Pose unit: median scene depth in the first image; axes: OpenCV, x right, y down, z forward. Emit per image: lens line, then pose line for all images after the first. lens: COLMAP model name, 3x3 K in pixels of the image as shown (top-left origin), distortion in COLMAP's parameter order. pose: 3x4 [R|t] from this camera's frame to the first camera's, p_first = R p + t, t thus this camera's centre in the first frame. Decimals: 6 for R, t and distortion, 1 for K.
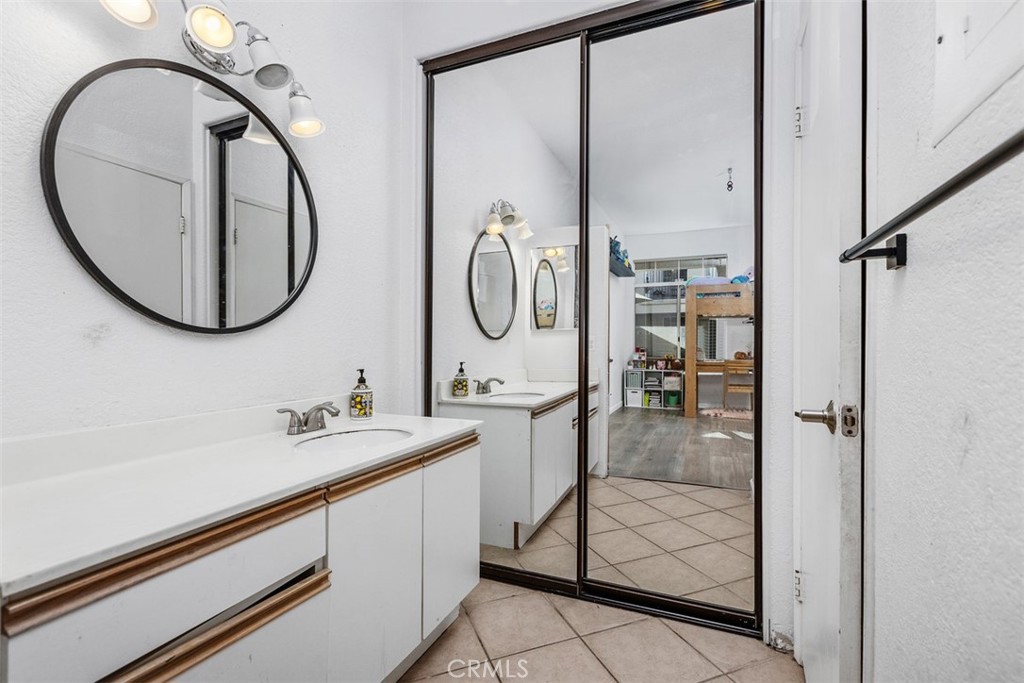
lens RADIAL K [[463.4, 0, 515.1], [0, 463.4, 343.8], [0, 0, 1]] dist [0.000521, -0.000744]
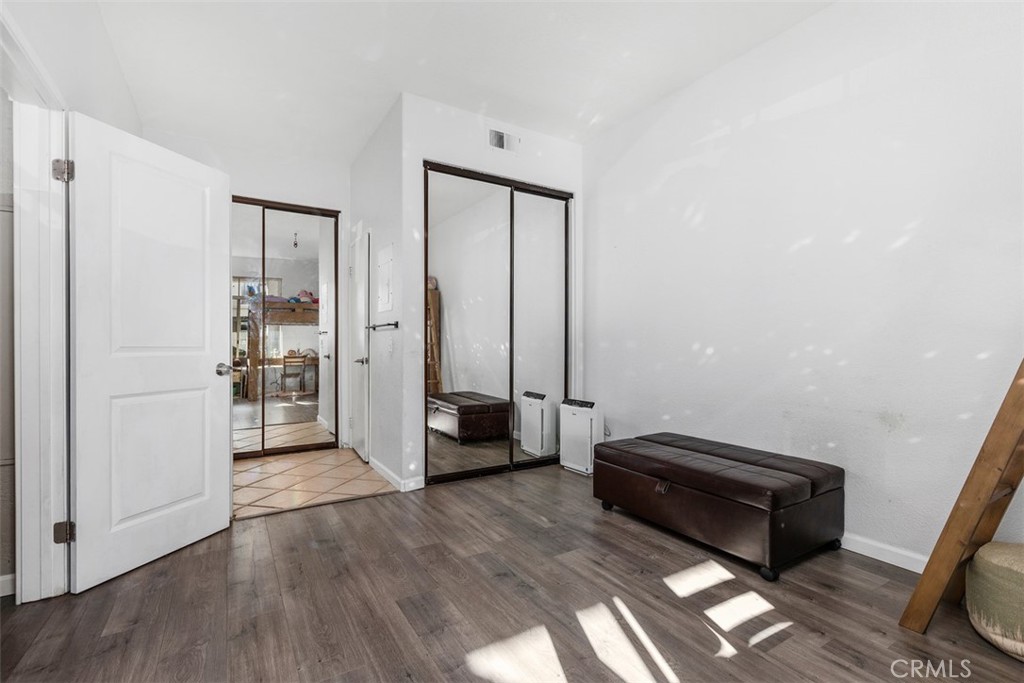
lens RADIAL K [[463.4, 0, 513.2], [0, 463.4, 343.6], [0, 0, 1]] dist [0.000521, -0.000744]
pose [[0.577139, -0.002287, 0.816643, -1.163046], [0.003392, 0.999994, 0.000403, -0.000914], [-0.816639, 0.002538, 0.577144, -1.509643]]
